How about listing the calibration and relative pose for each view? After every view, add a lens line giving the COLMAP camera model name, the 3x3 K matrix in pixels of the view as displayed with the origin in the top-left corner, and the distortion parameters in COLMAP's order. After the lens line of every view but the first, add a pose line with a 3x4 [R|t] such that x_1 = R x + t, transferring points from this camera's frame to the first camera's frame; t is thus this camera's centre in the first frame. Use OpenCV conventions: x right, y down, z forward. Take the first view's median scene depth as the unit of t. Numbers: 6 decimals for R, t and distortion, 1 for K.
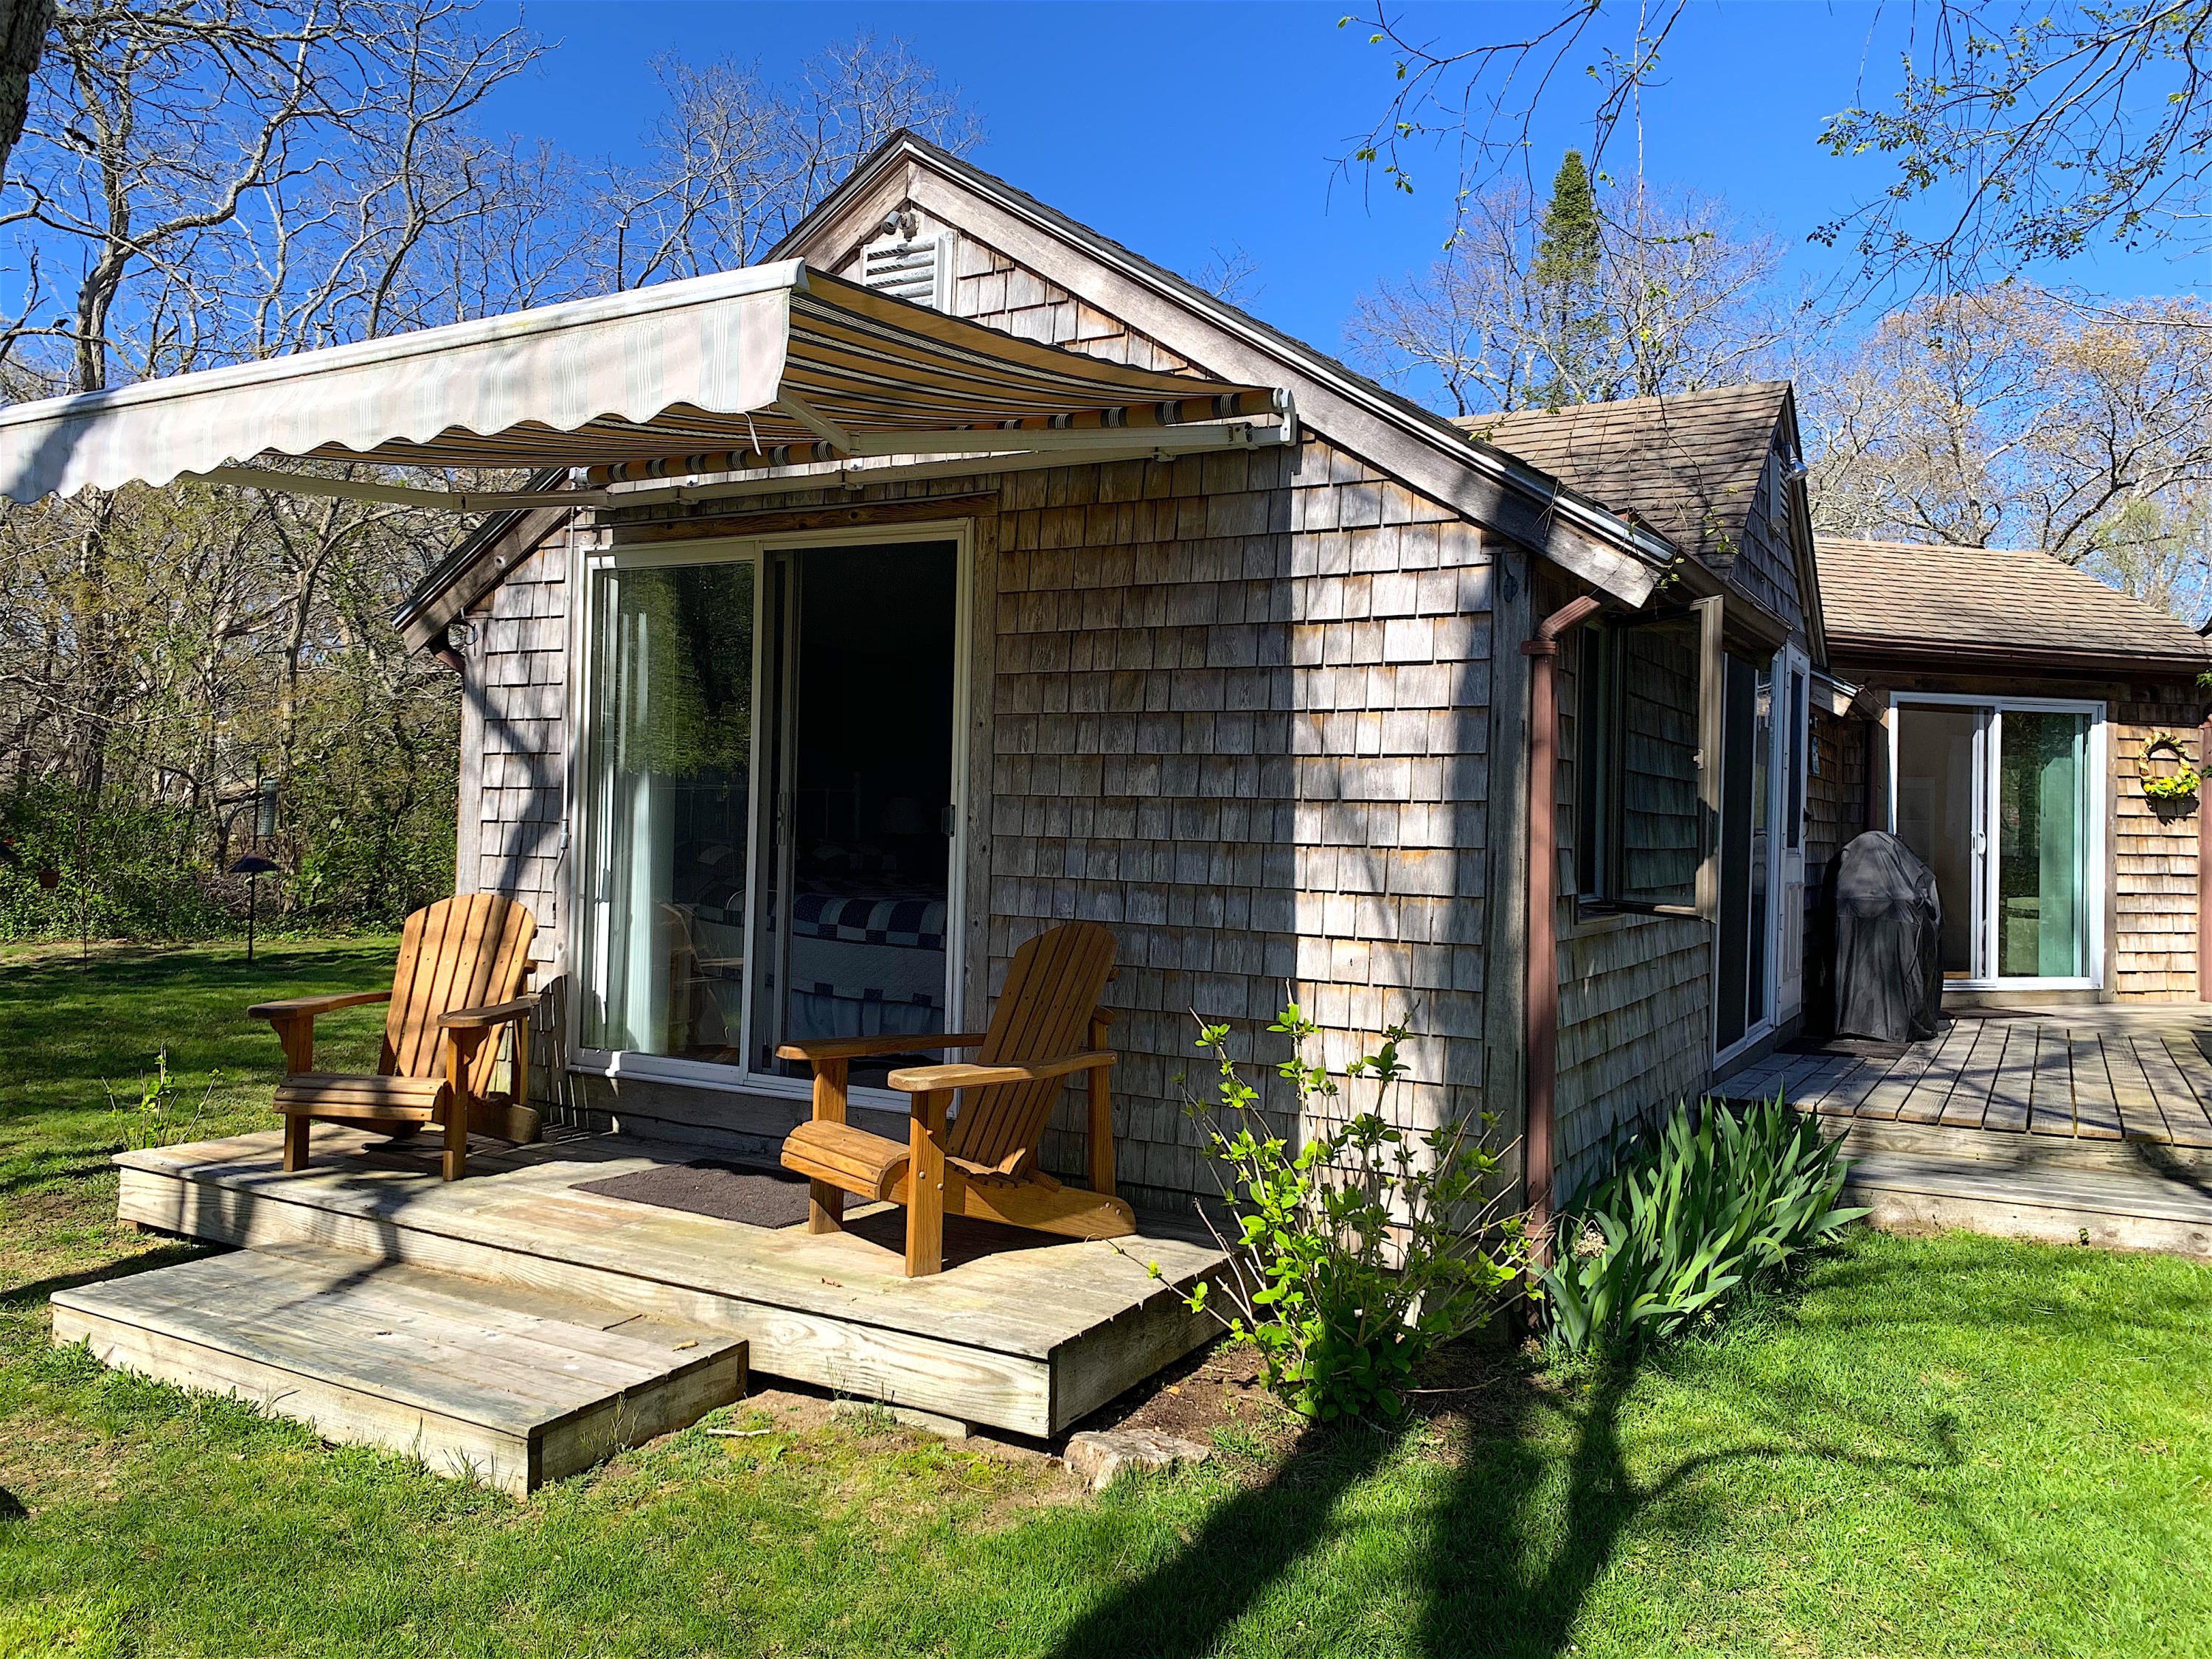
lens RADIAL K [[1712.6, 0, 1105.7], [0, 1712.6, 801.7], [0, 0, 1]] dist [0.139249, -0.299658]
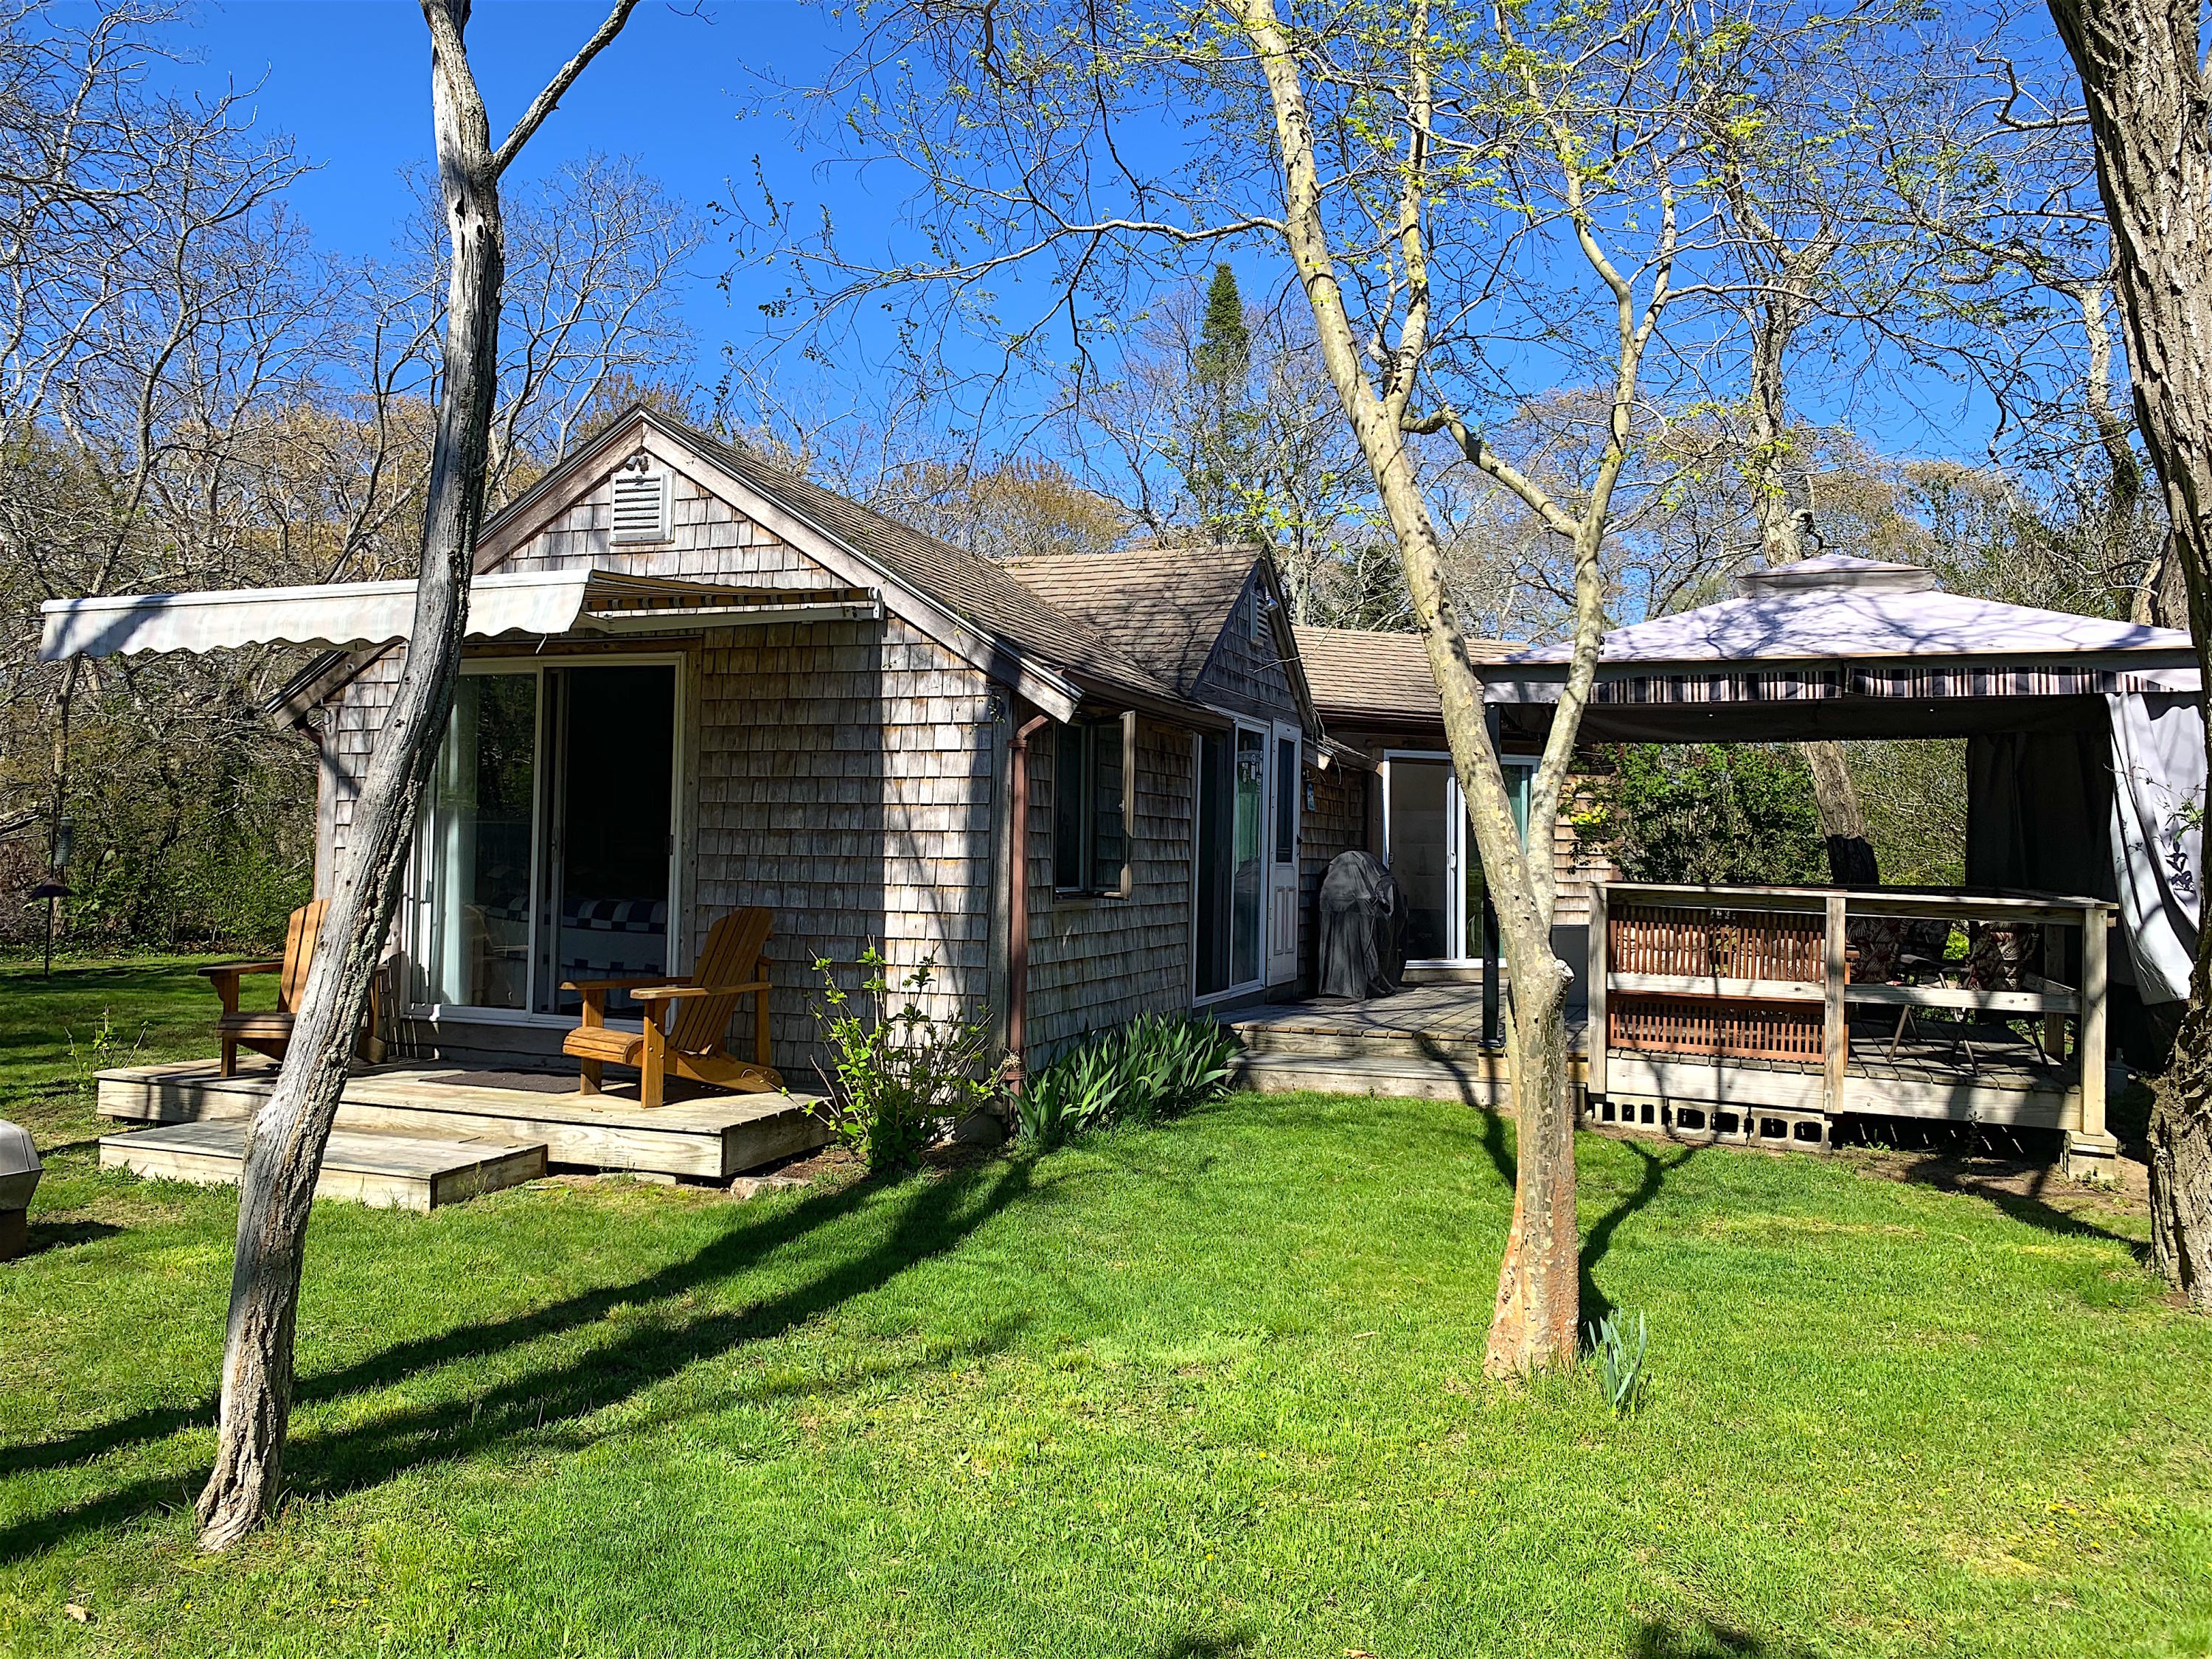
lens RADIAL K [[1712.6, 0, 1105.7], [0, 1712.6, 801.7], [0, 0, 1]] dist [0.139249, -0.299658]
pose [[0.988765, -0.001201, 0.149473, 0.072083], [0.003823, 0.999844, -0.017253, 0.000303], [-0.149429, 0.017631, 0.988615, -0.668657]]
